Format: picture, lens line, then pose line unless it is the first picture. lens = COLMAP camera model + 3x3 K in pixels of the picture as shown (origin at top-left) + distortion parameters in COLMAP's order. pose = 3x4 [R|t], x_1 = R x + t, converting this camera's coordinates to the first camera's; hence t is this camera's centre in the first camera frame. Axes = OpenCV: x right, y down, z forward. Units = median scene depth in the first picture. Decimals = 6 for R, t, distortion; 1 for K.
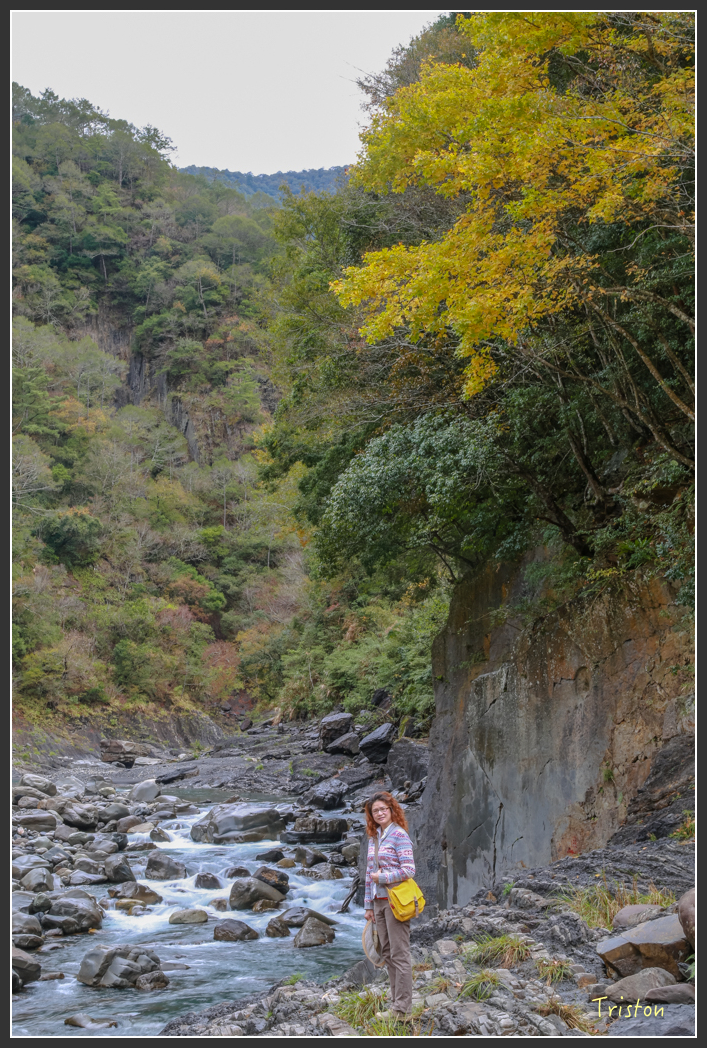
lens RADIAL K [[1651.8, 0, 353.8], [0, 1651.8, 581.1], [0, 0, 1]] dist [0.149979, 0.142878]
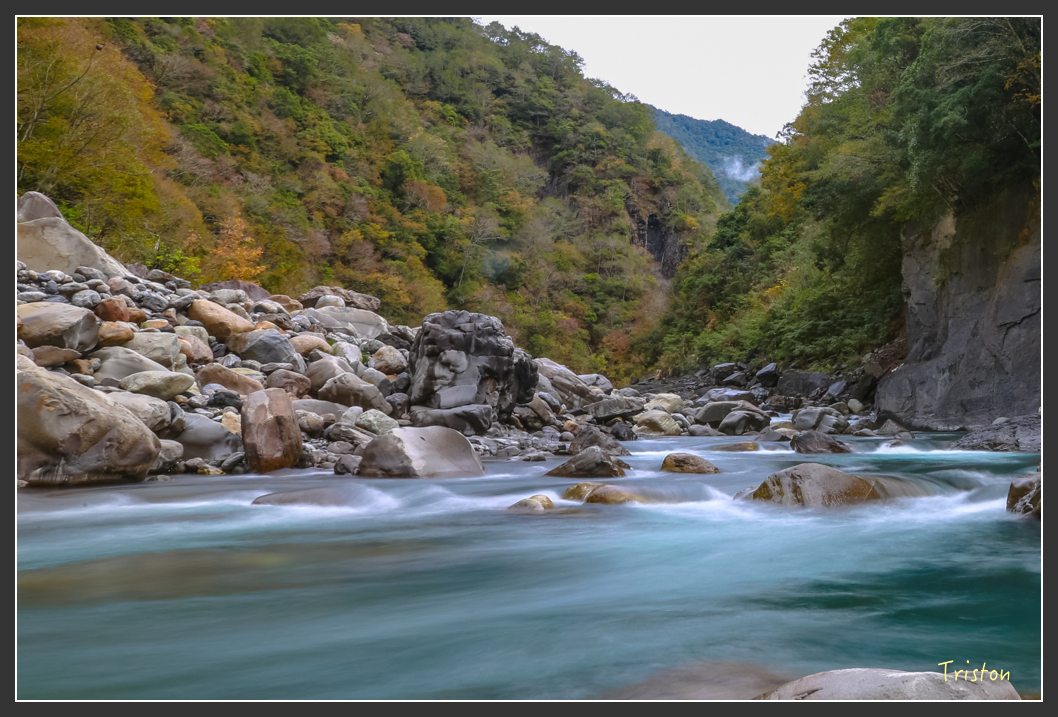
lens RADIAL K [[907.4, 0, 854.2], [0, 907.4, 129.4], [0, 0, 1]] dist [-0.062826, 0.028333]
pose [[0.965475, 0.111077, 0.235627, -0.063552], [-0.052448, 0.968896, -0.241845, 0.034644], [-0.255162, 0.221137, 0.941271, 0.046868]]
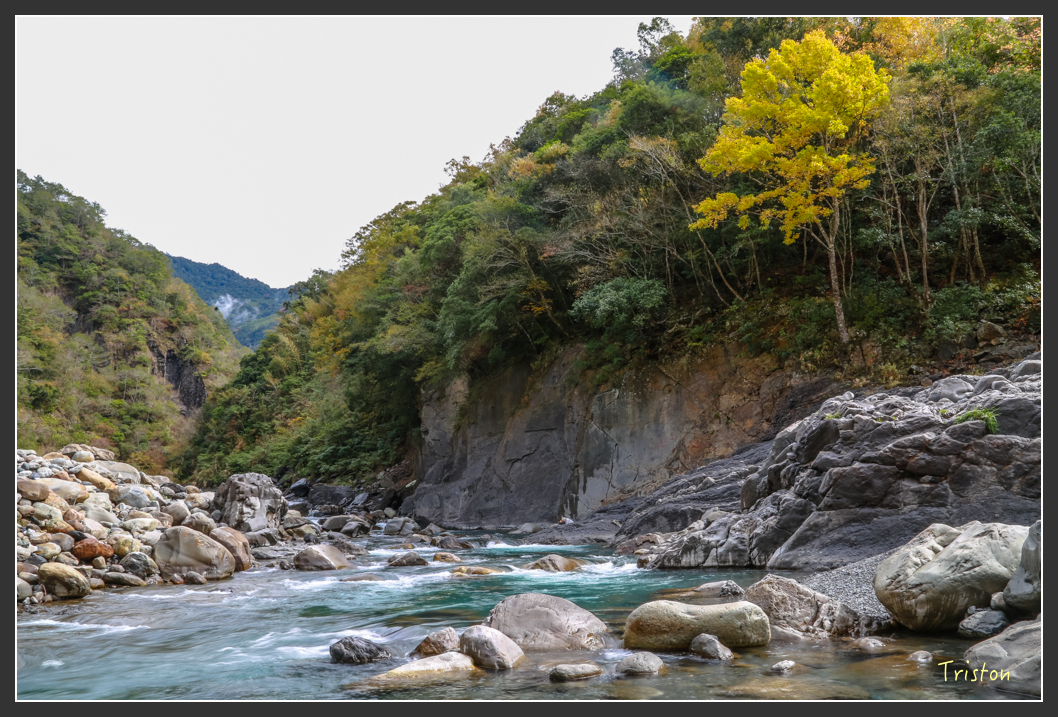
lens RADIAL K [[747.5, 0, 529.0], [0, 747.5, 358.5], [0, 0, 1]] dist [-0.115941, 0.076223]
pose [[0.864555, 0.113465, 0.489562, -0.096555], [-0.043228, 0.987358, -0.152499, 0.030937], [-0.500676, 0.110681, 0.858530, 0.019174]]
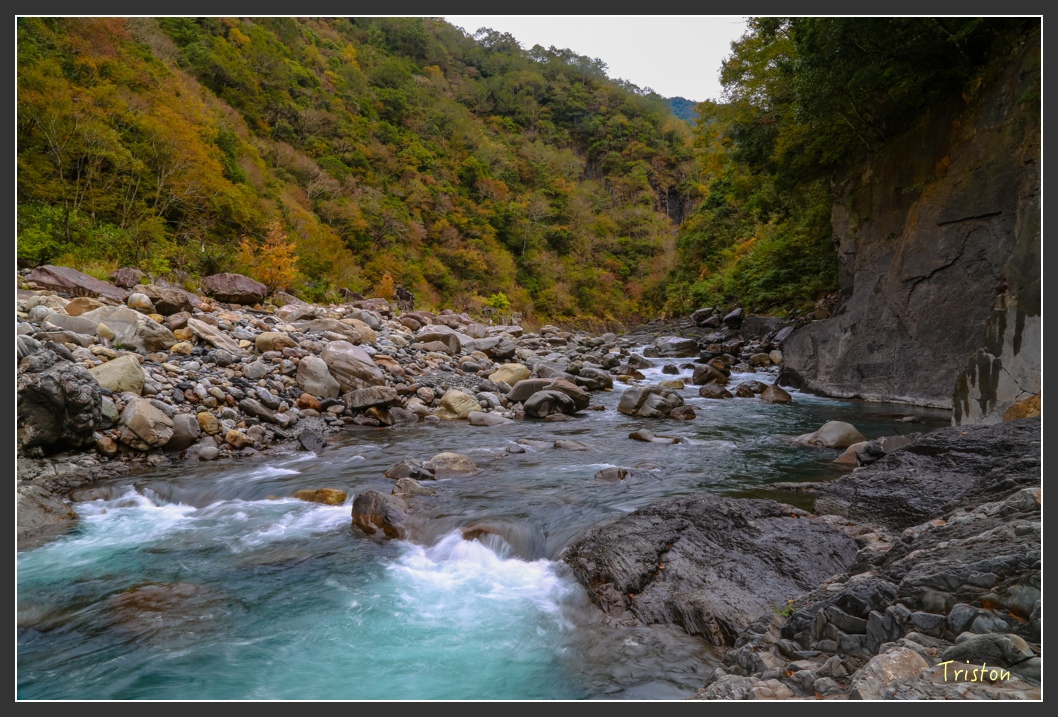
lens RADIAL K [[696.2, 0, 529.0], [0, 696.2, 358.5], [0, 0, 1]] dist [-0.114221, 0.060173]
pose [[0.979817, 0.036759, -0.196489, -0.025843], [-0.015401, 0.993907, 0.109139, 0.028861], [0.199303, -0.103910, 0.974413, 0.097620]]
